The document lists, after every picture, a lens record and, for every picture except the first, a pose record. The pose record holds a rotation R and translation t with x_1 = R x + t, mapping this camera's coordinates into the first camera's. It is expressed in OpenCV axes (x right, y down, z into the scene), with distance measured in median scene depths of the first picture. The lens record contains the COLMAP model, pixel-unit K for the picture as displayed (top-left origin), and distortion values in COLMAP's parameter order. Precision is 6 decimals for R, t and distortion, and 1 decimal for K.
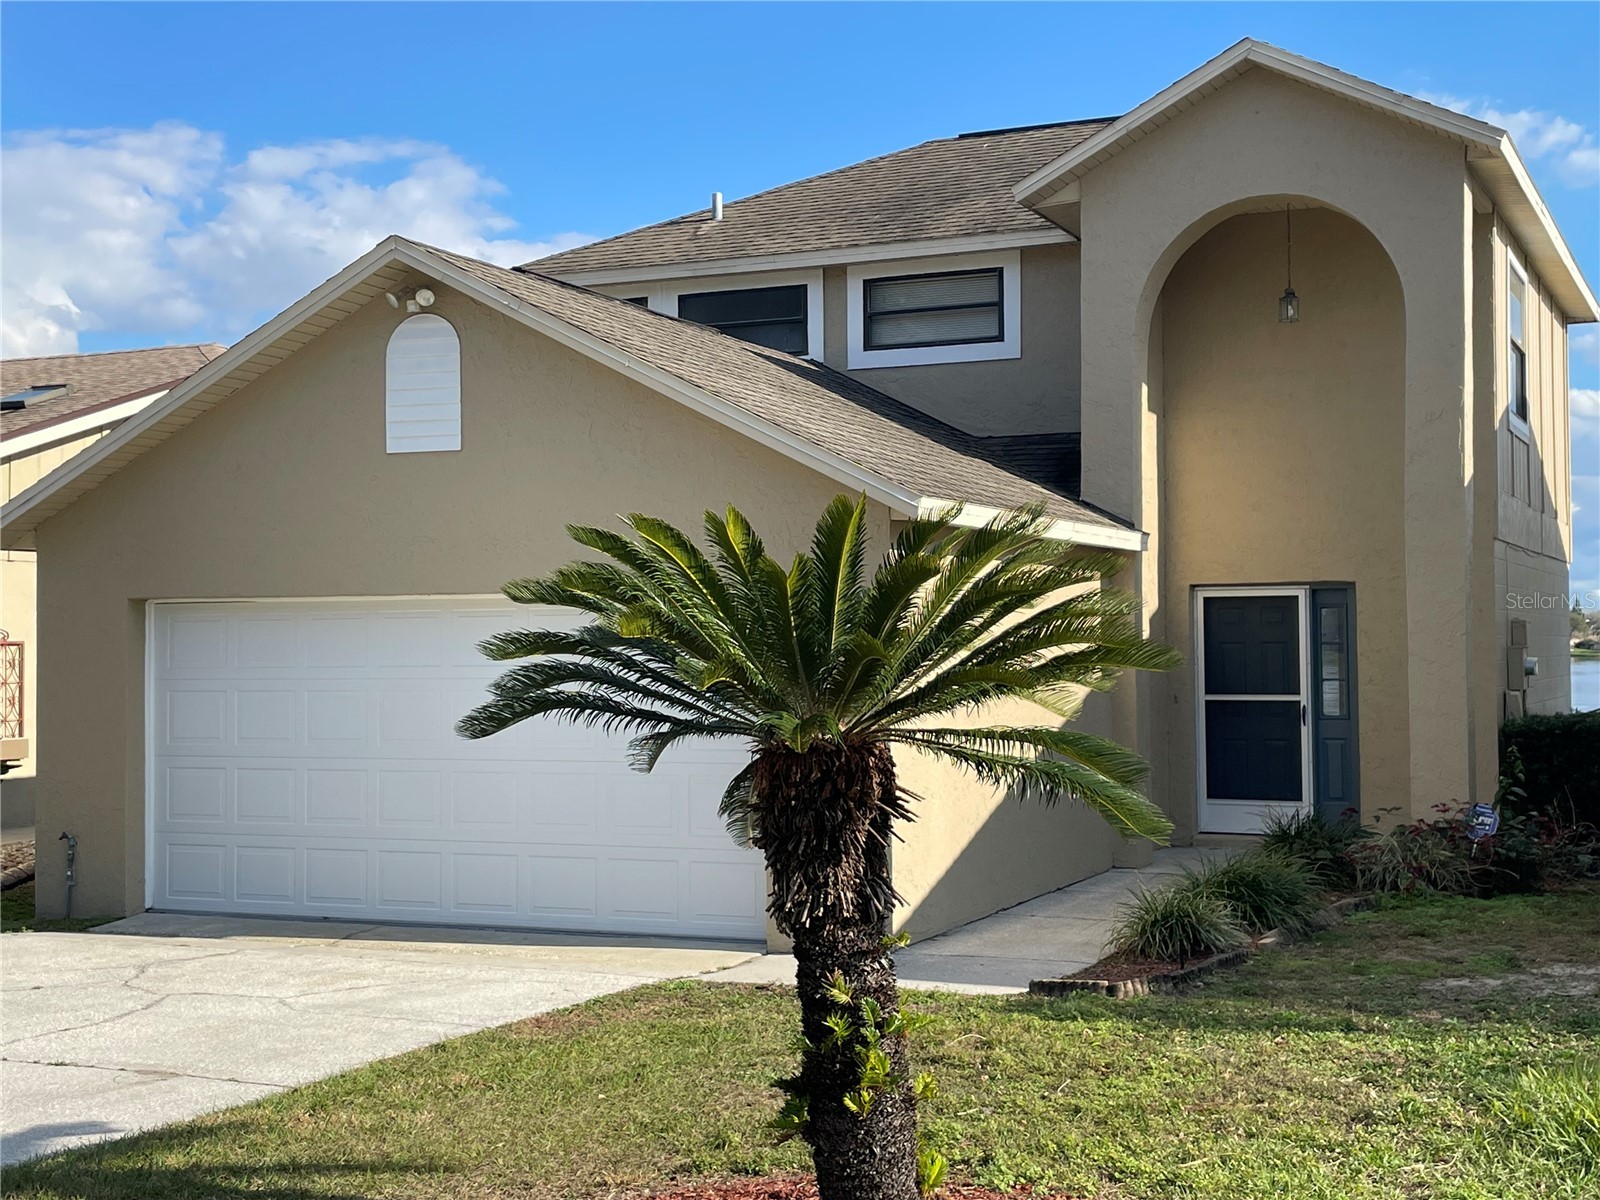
lens RADIAL K [[2092.1, 0, 798.6], [0, 2092.1, 600.2], [0, 0, 1]] dist [0.085369, 0.000000]
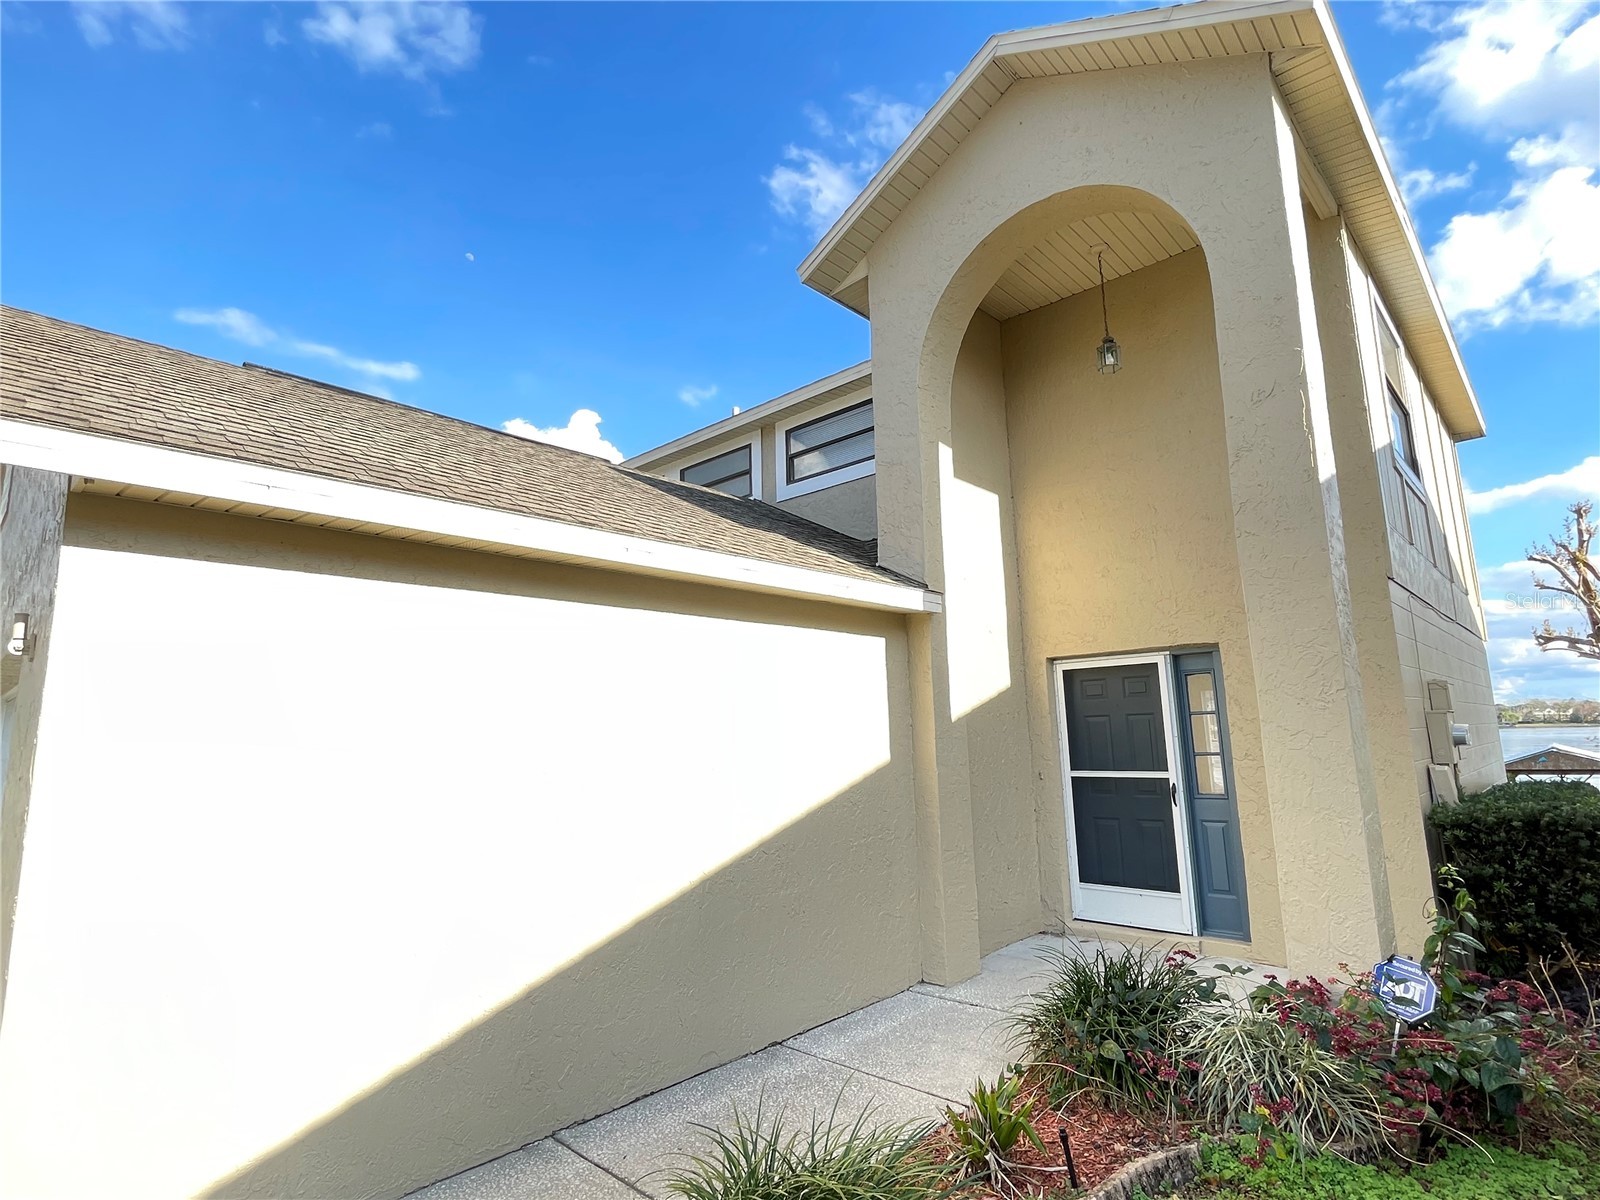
lens RADIAL K [[839.2, 0, 804.5], [0, 839.2, 596.4], [0, 0, 1]] dist [0.001042, 0.001065]
pose [[0.949006, -0.070164, -0.307350, 0.204560], [0.026290, 0.989136, -0.144631, 0.018401], [0.314159, 0.129175, 0.940541, 0.594486]]
